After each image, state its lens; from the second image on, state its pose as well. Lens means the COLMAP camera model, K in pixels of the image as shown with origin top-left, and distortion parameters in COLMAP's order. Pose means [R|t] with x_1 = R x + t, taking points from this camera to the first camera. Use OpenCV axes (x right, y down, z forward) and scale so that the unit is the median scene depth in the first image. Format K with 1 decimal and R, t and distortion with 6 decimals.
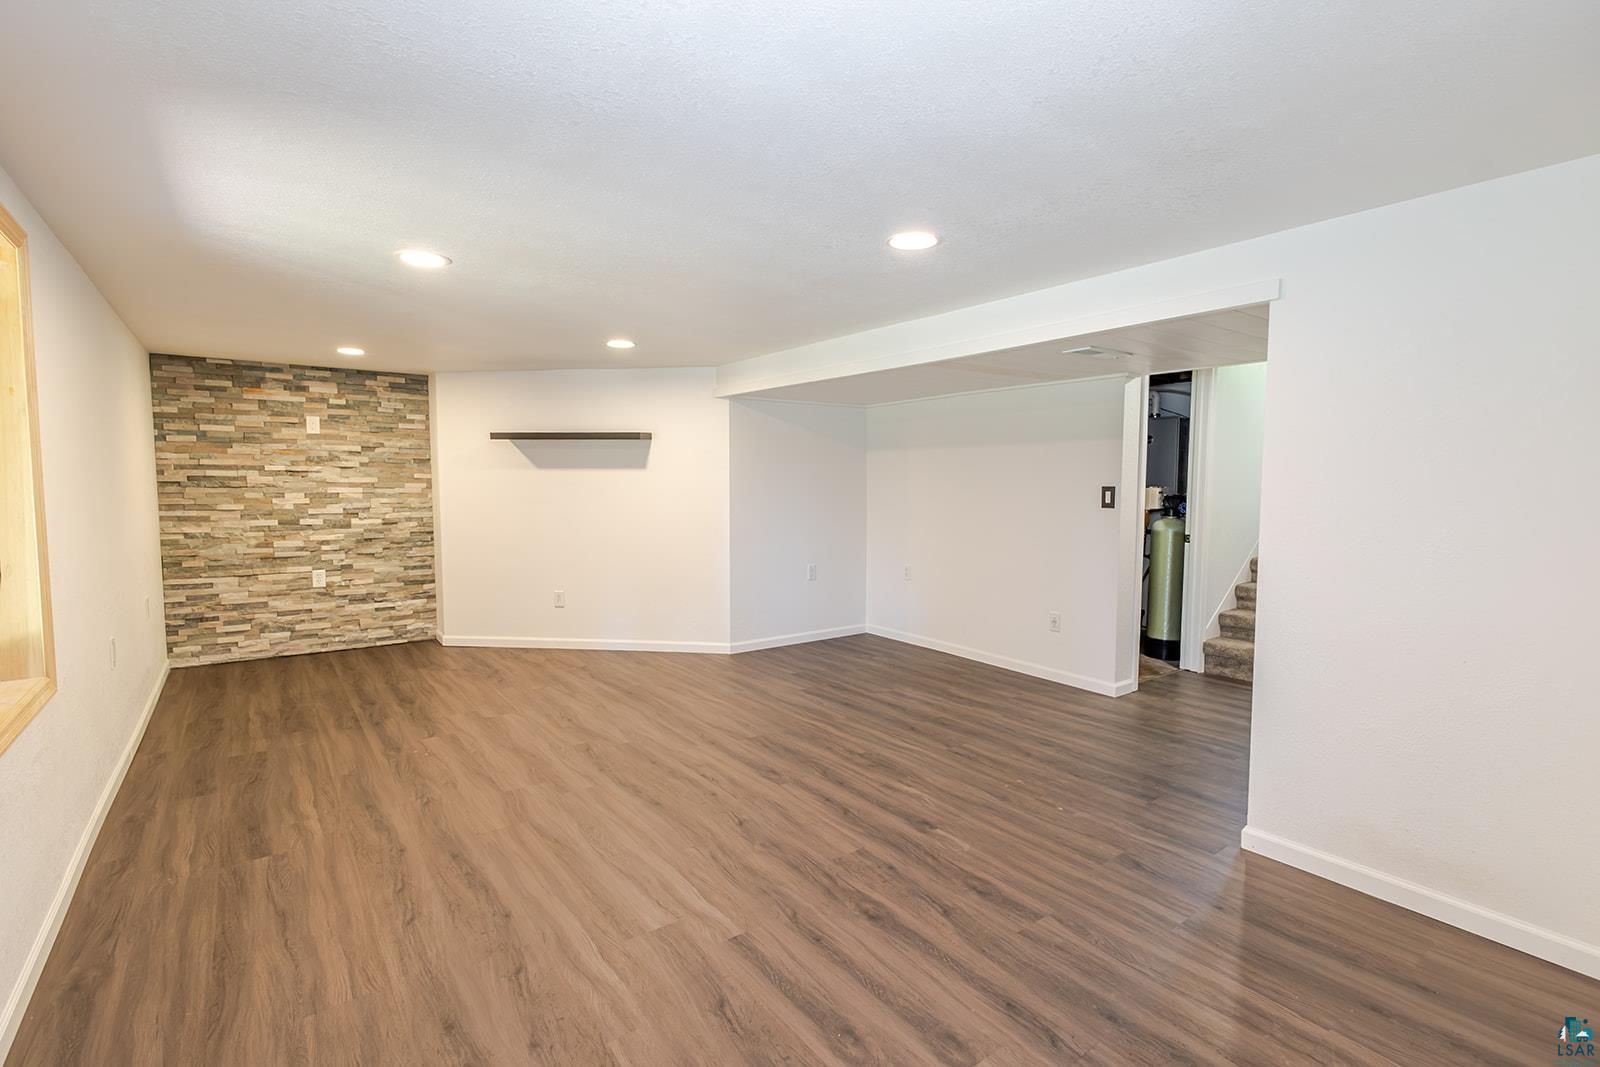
lens RADIAL K [[746.2, 0, 800.0], [0, 746.2, 533.5], [0, 0, 1]] dist [0.005313, 0.000050]
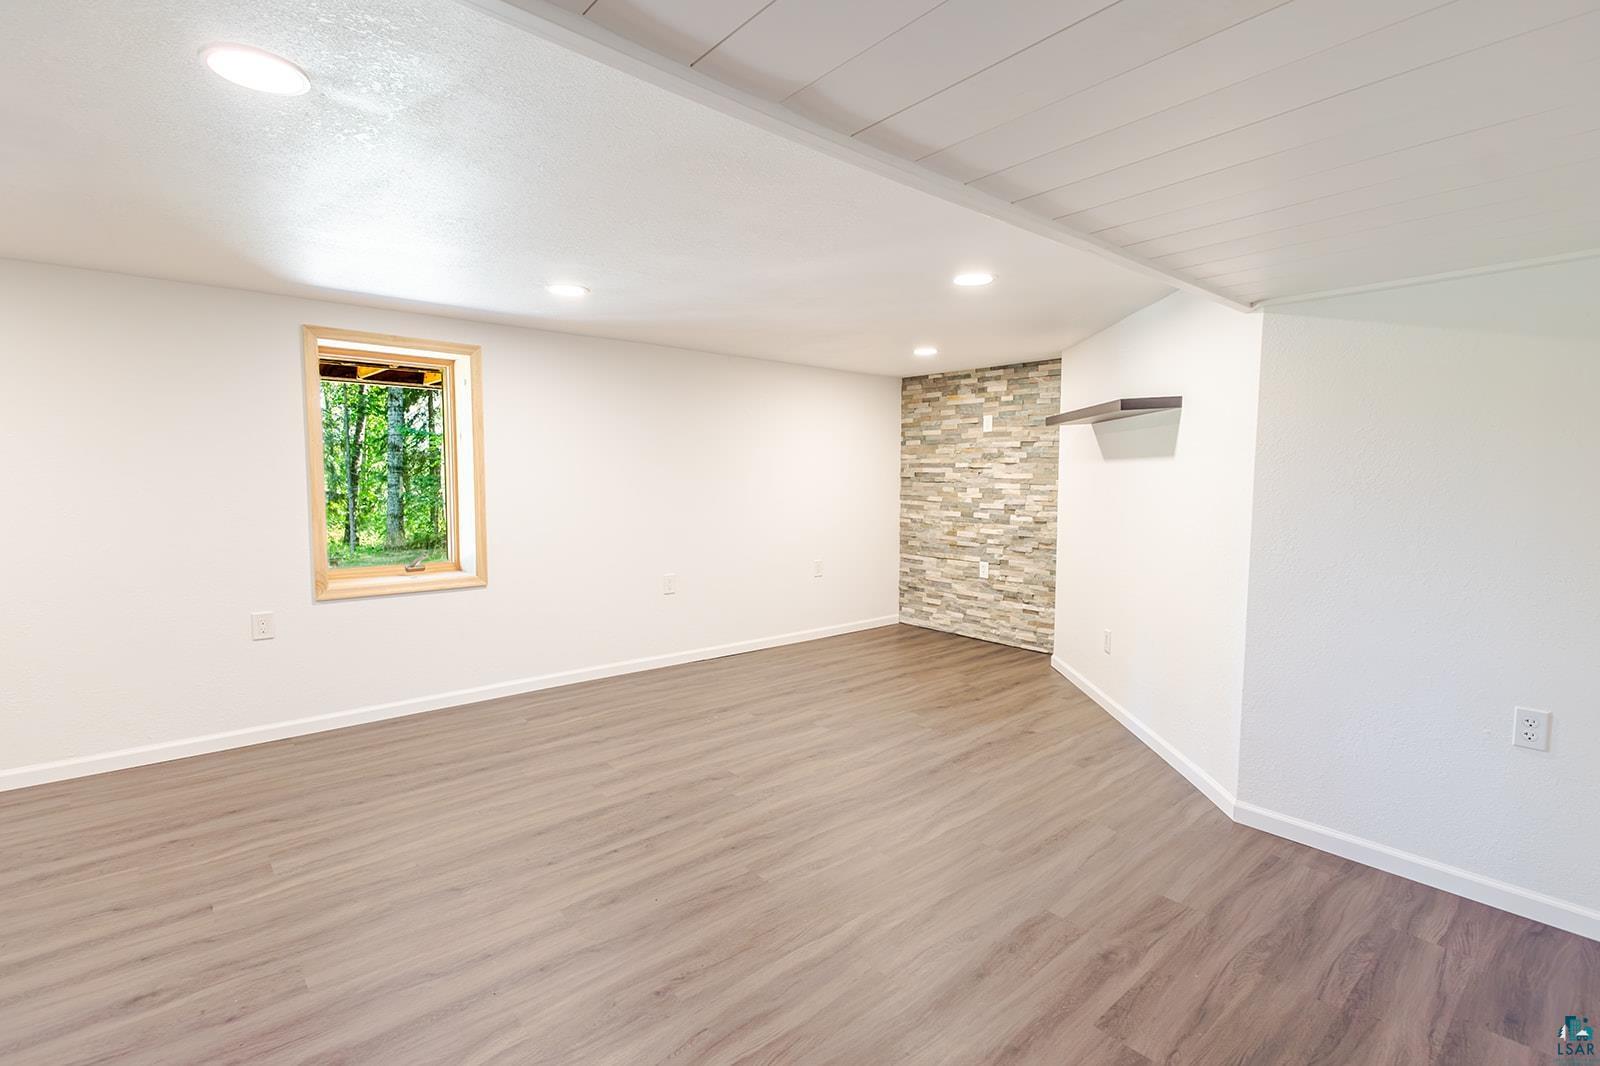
lens RADIAL K [[746.2, 0, 800.0], [0, 746.2, 533.0], [0, 0, 1]] dist [0.005313, 0.000050]
pose [[0.067215, 0.075856, -0.994851, 0.397534], [-0.075115, 0.994661, 0.070766, -0.048373], [0.994907, 0.069971, 0.072554, 0.696288]]
